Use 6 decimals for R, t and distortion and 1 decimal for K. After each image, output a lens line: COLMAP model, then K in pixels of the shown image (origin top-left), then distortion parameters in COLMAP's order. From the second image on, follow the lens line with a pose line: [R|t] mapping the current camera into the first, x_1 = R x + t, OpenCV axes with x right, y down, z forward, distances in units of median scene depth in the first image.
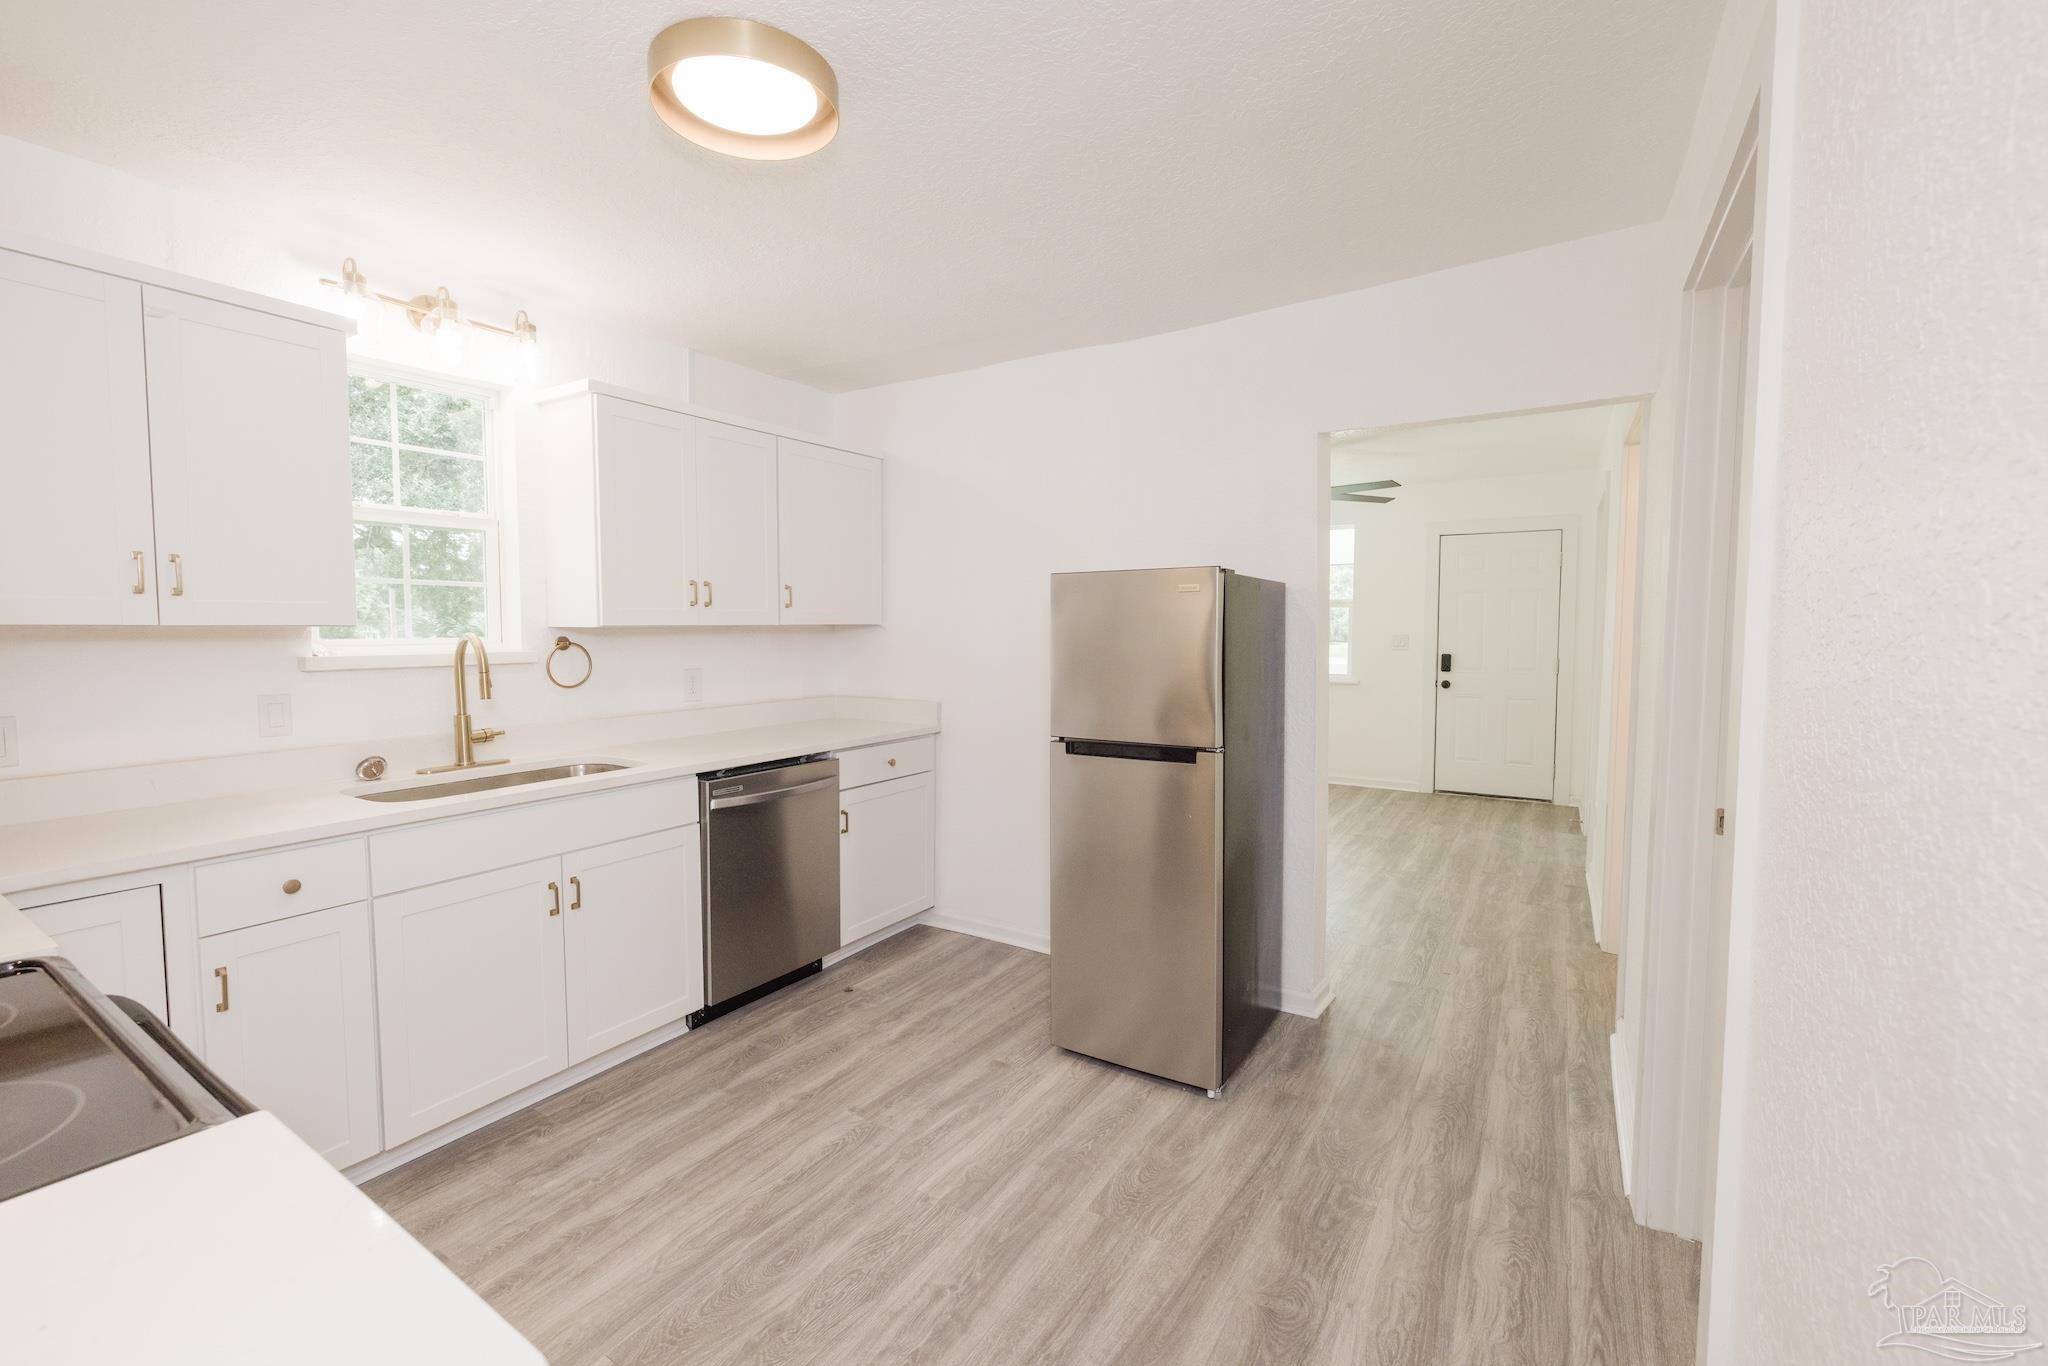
lens RADIAL K [[854.6, 0, 1014.4], [0, 854.6, 674.6], [0, 0, 1]] dist [0.001175, 0.000687]
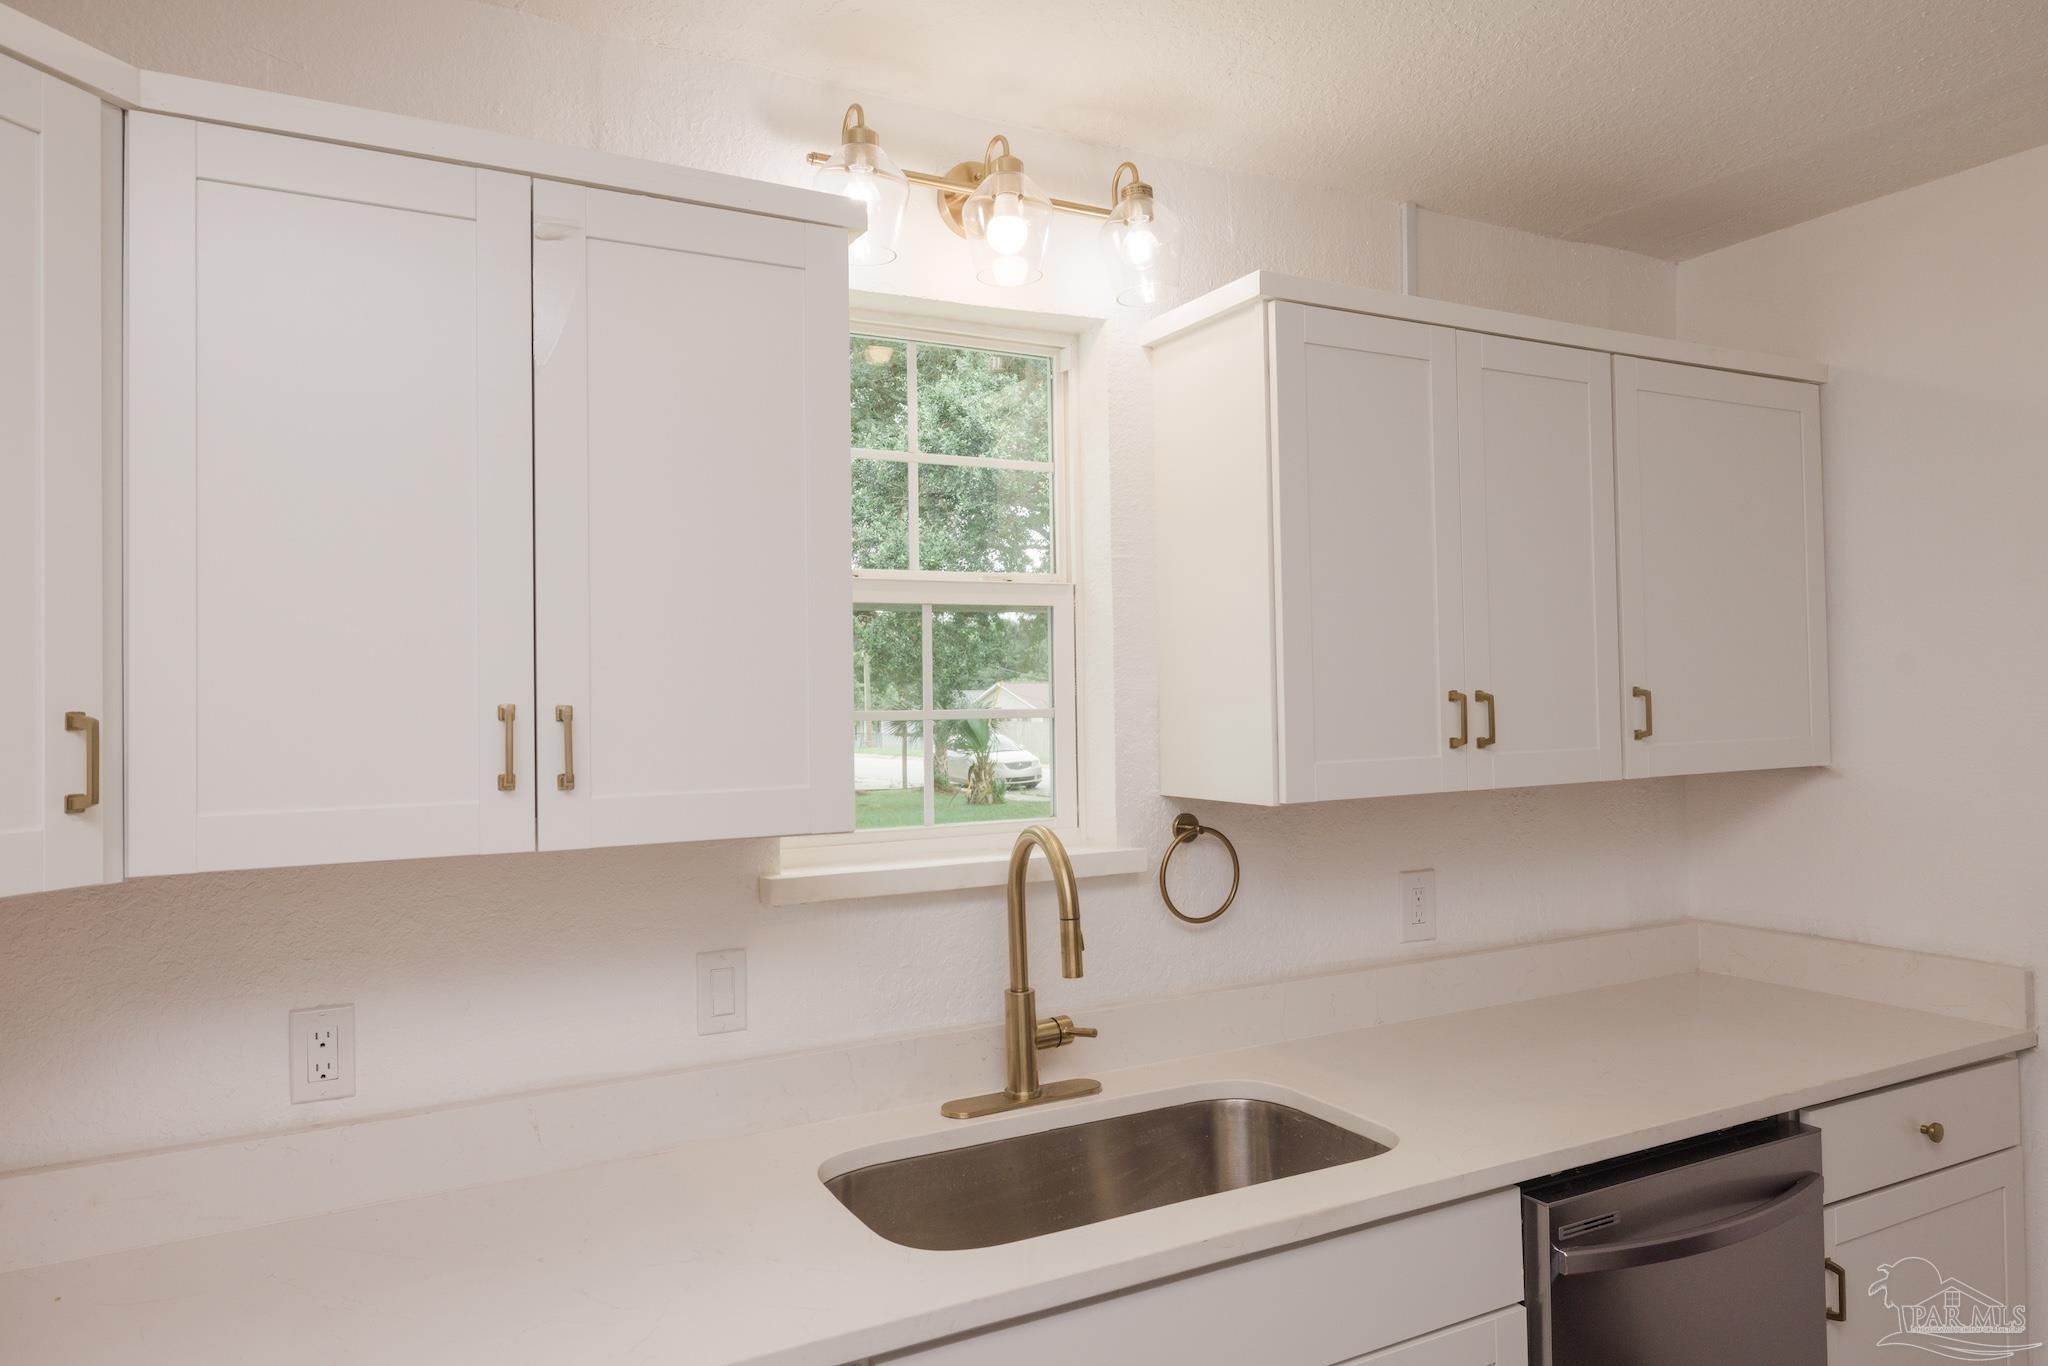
lens RADIAL K [[1295.6, 0, 1016.2], [0, 1295.6, 683.5], [0, 0, 1]] dist [-0.000525, -0.000523]
pose [[0.871952, -0.022851, -0.489058, -0.283646], [-0.009827, 0.997892, -0.064148, -0.079040], [0.489493, 0.060740, 0.869889, 0.348352]]
